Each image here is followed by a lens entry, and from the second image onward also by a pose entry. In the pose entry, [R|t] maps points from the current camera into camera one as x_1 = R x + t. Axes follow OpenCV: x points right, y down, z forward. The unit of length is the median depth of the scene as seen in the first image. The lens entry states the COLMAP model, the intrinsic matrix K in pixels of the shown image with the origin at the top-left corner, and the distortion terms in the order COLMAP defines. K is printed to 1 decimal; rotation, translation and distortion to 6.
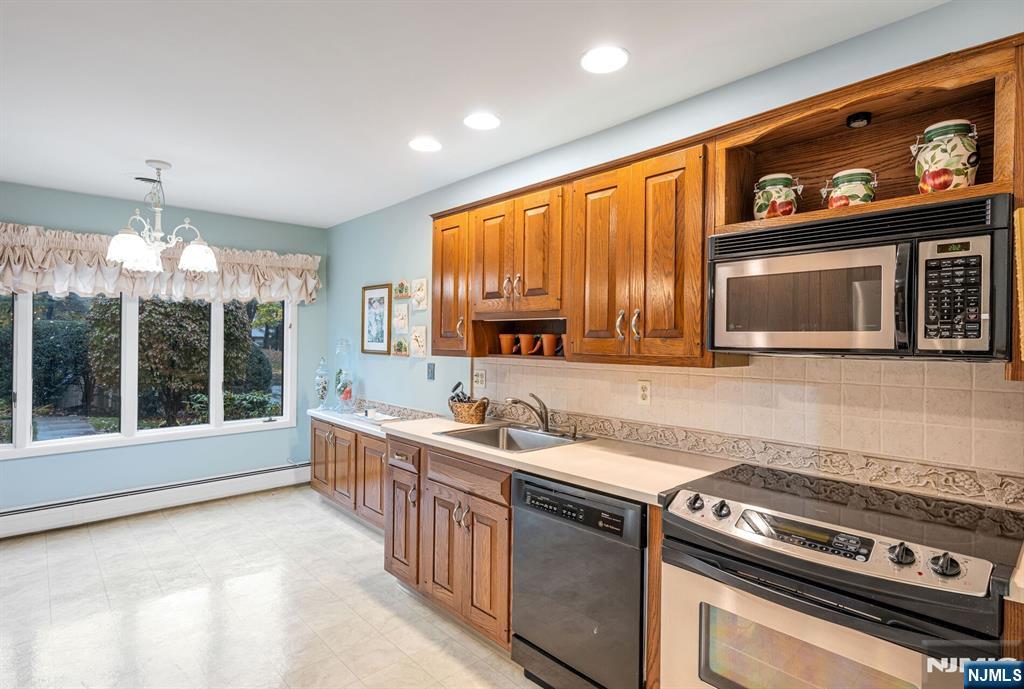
lens RADIAL K [[514.6, 0, 512.0], [0, 514.6, 344.5], [0, 0, 1]] dist [0.002072, 0.000863]
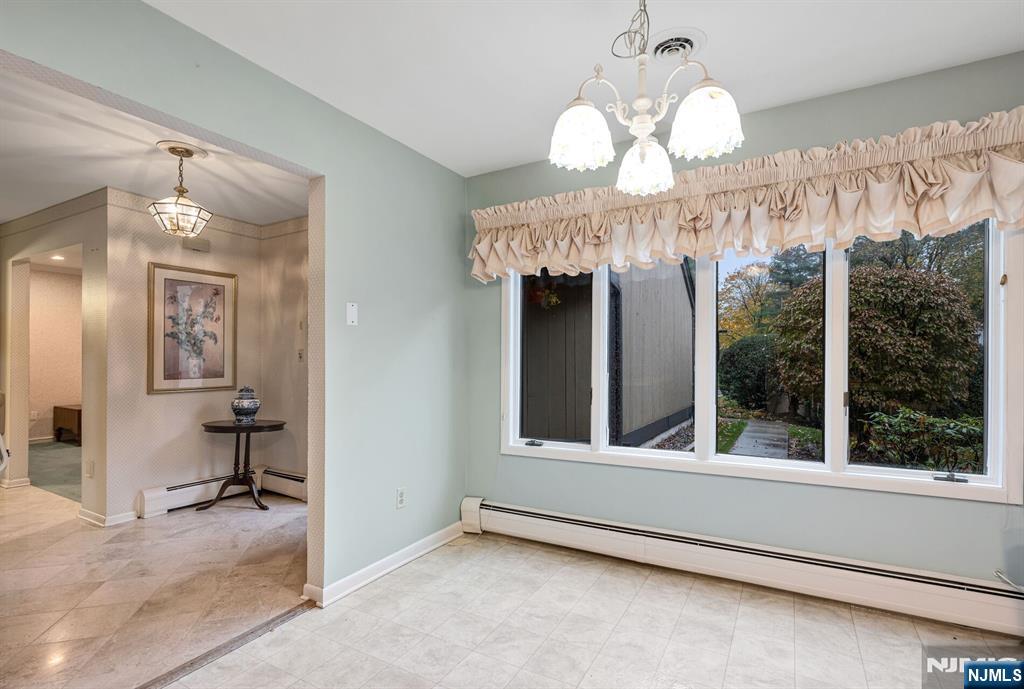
lens RADIAL K [[488.5, 0, 513.0], [0, 488.5, 357.5], [0, 0, 1]] dist [-0.000284, -0.000120]
pose [[0.308090, -0.006017, -0.951338, -0.167835], [-0.000717, 0.999978, -0.006556, 0.038405], [0.951357, 0.002702, 0.308079, 0.494140]]
